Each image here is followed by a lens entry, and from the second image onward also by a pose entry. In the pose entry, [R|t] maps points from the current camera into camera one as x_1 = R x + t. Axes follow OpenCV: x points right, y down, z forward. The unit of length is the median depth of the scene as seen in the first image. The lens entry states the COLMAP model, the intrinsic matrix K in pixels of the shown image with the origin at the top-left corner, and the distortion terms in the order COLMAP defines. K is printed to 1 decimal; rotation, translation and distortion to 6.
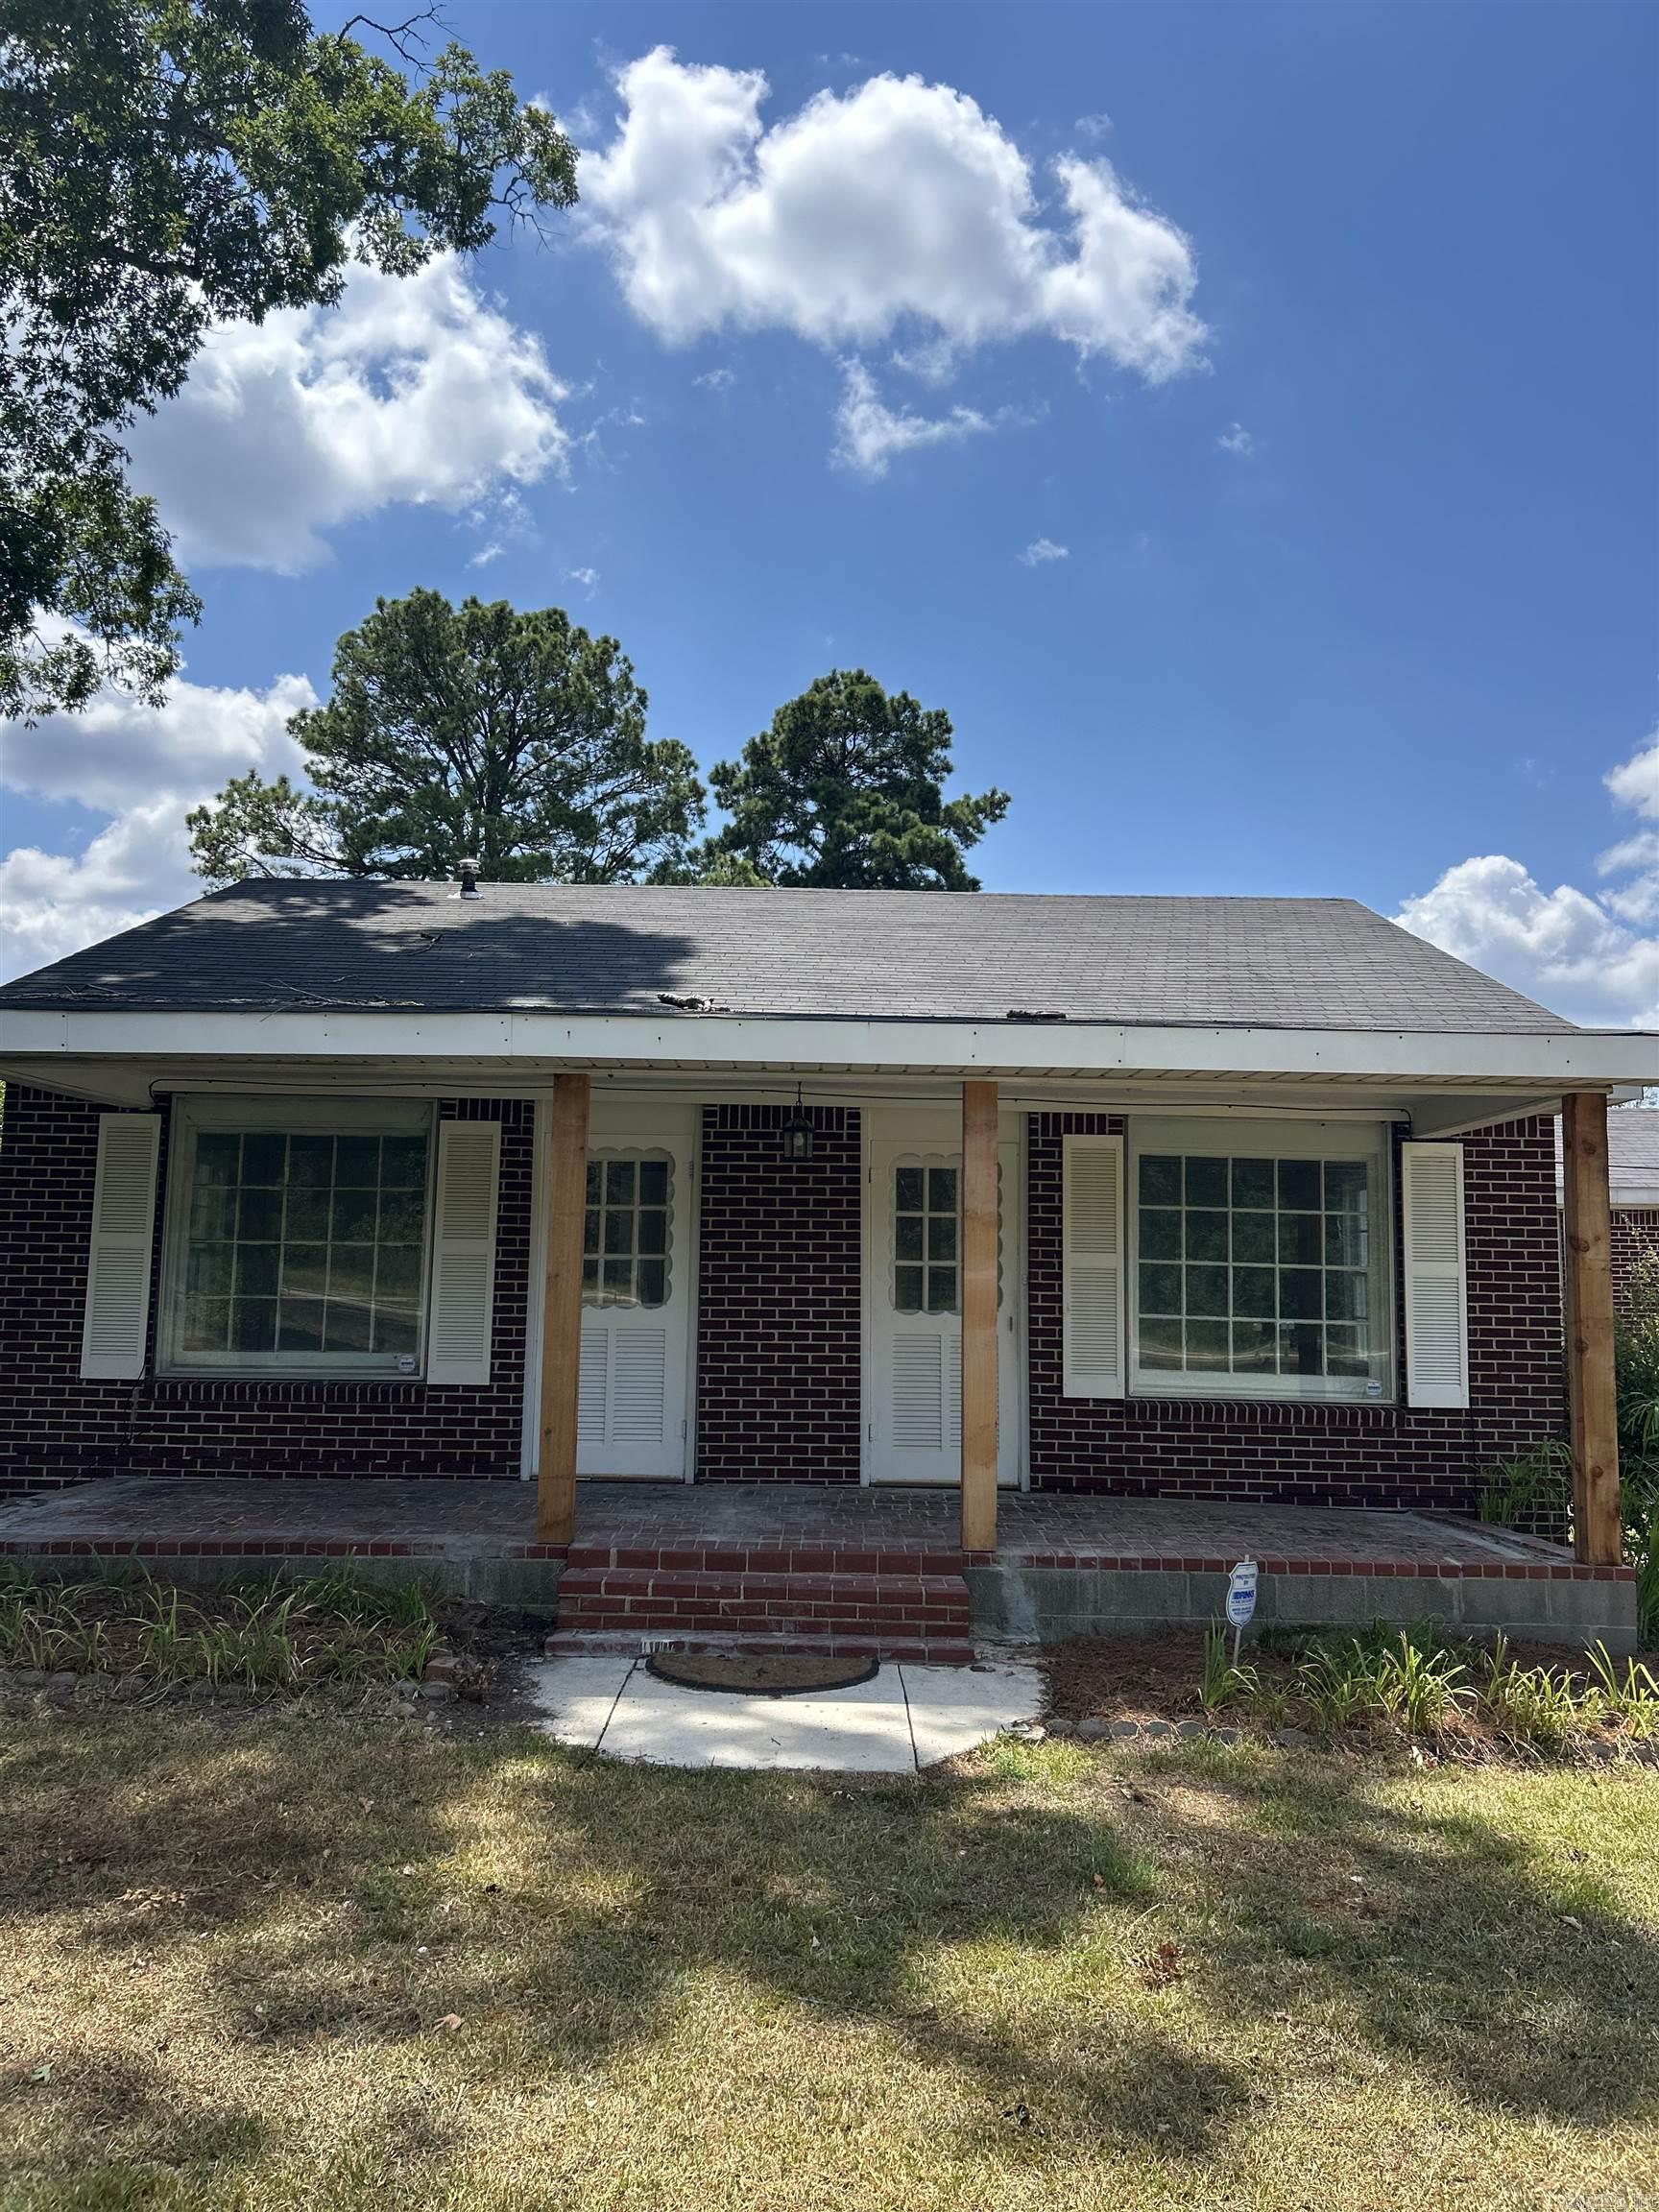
lens RADIAL K [[1669.8, 0, 821.9], [0, 1669.8, 1160.9], [0, 0, 1]] dist [0.115476, -0.002103]
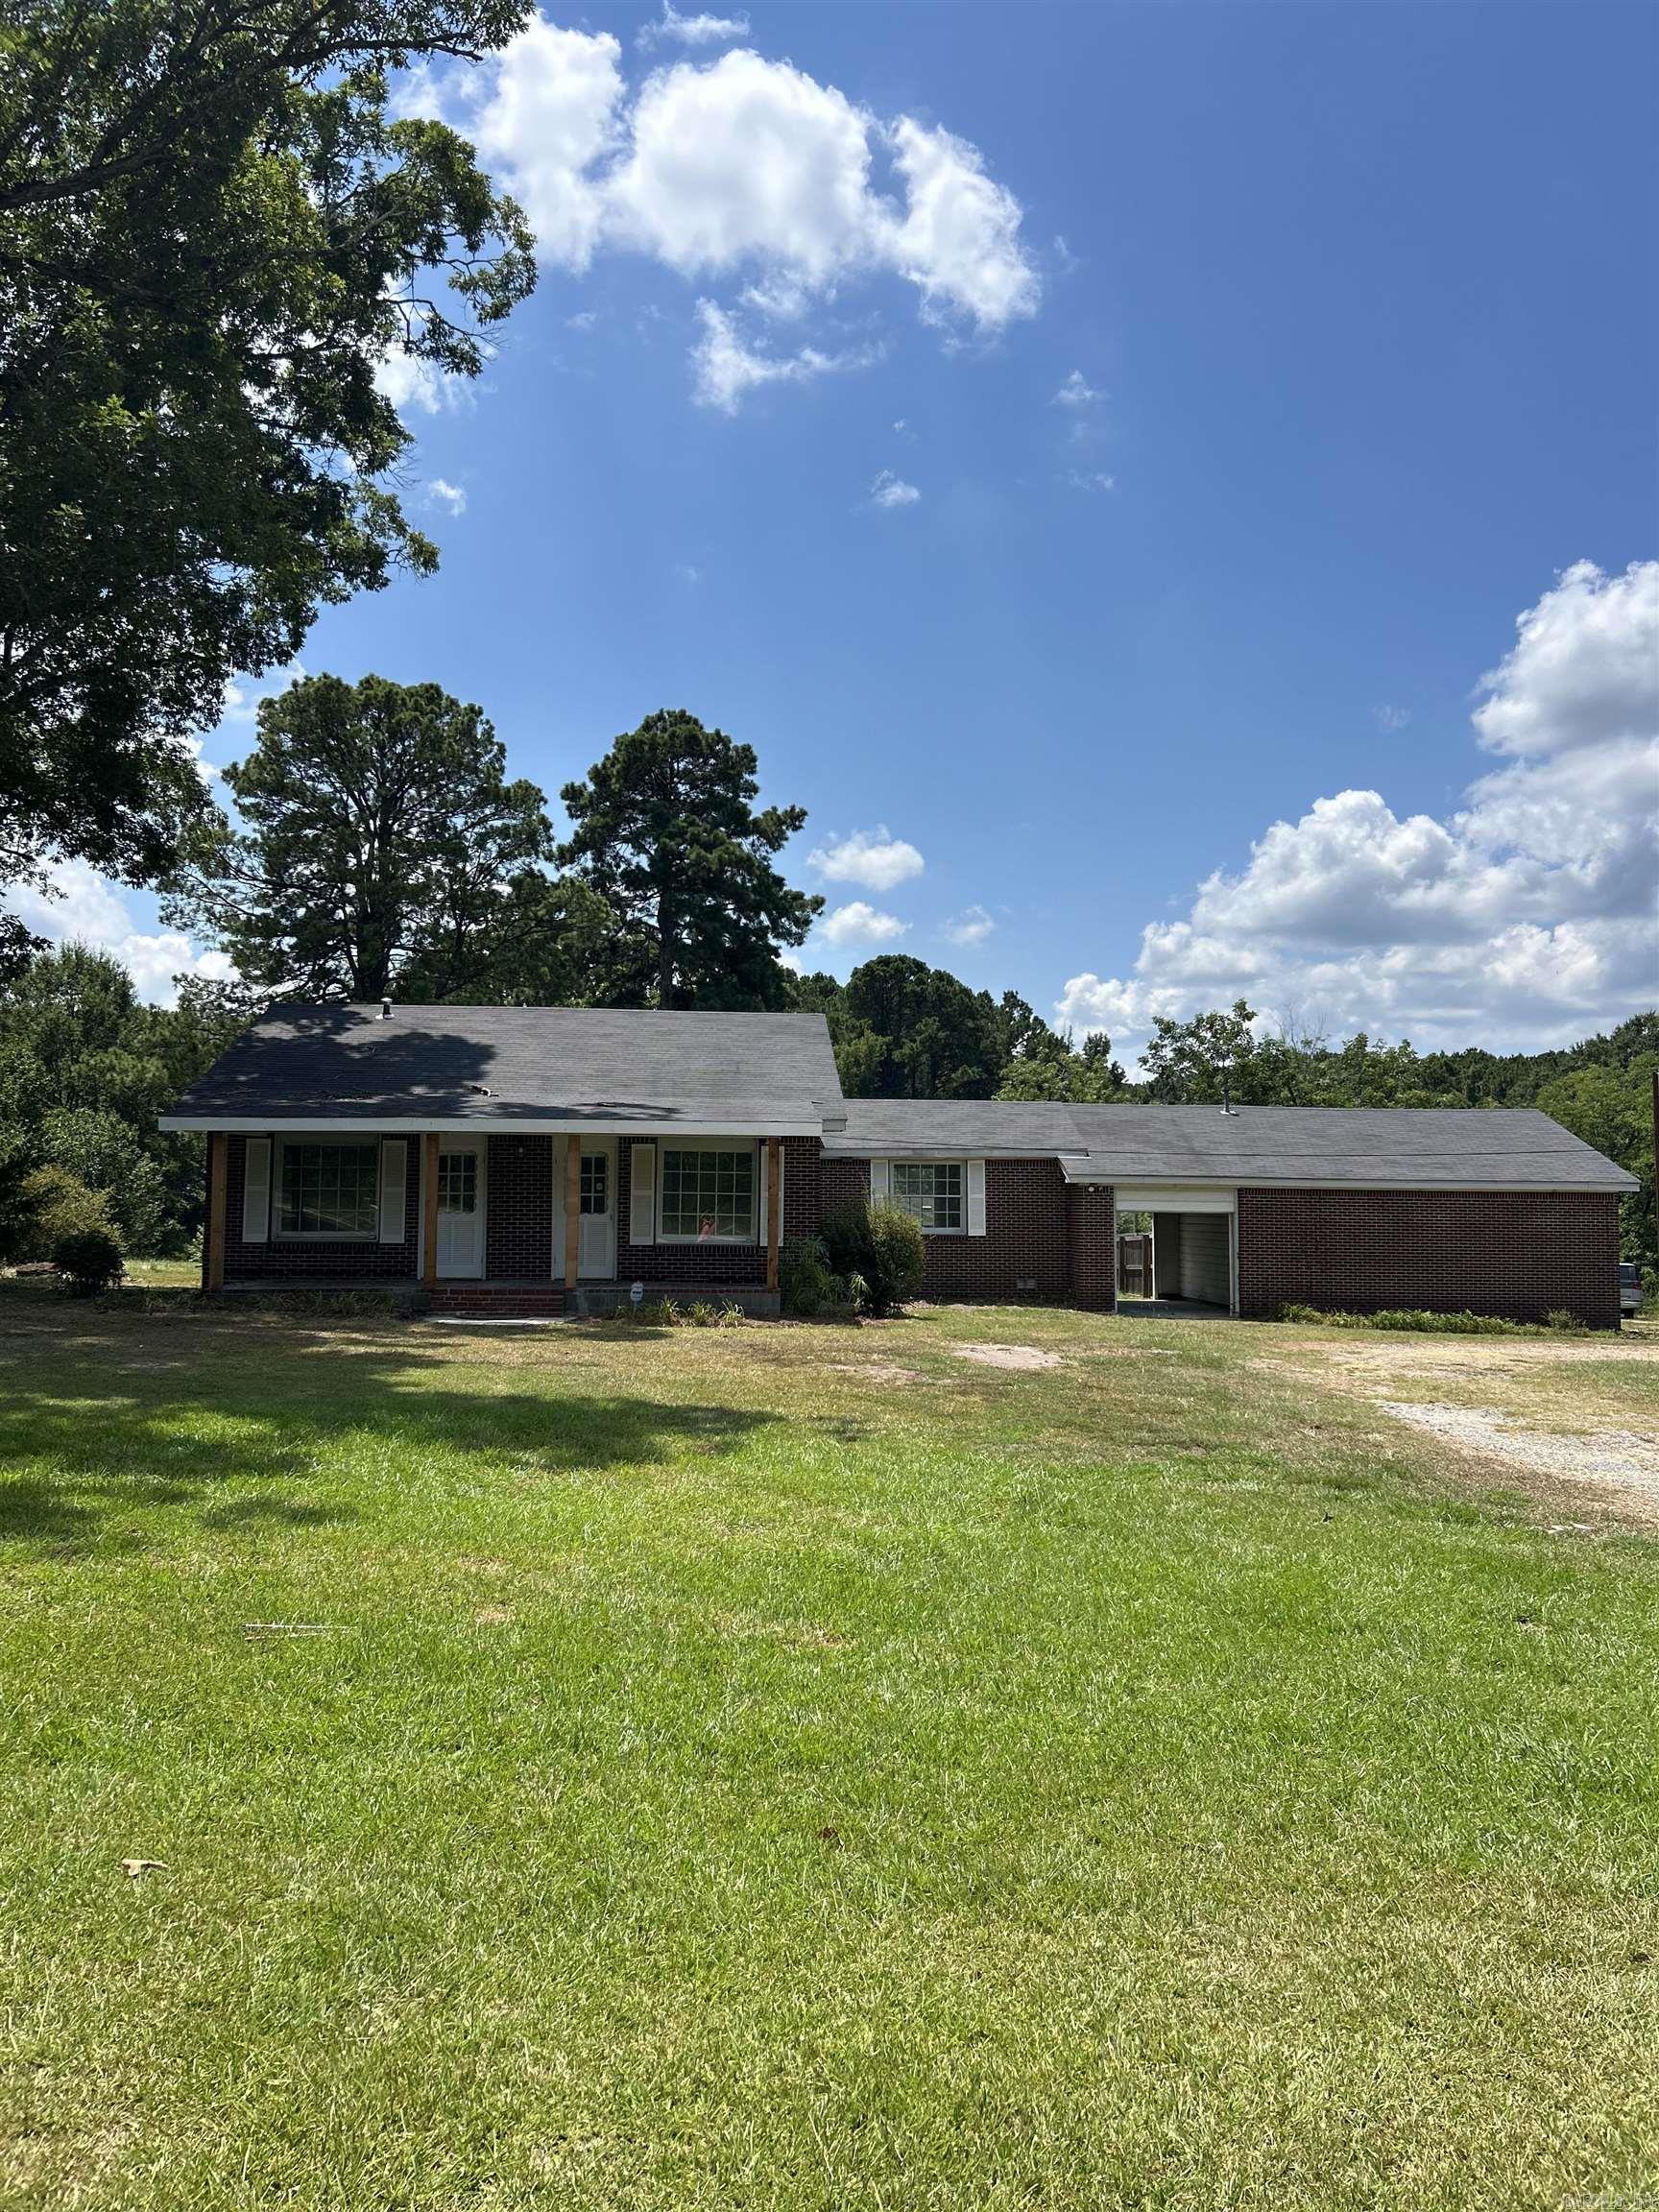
lens RADIAL K [[1669.8, 0, 821.9], [0, 1669.8, 1160.9], [0, 0, 1]] dist [0.115476, -0.002103]
pose [[0.997999, -0.006526, 0.062898, 0.053748], [0.003497, 0.998834, 0.048142, -0.022042], [-0.063139, -0.047825, 0.996858, -0.310827]]
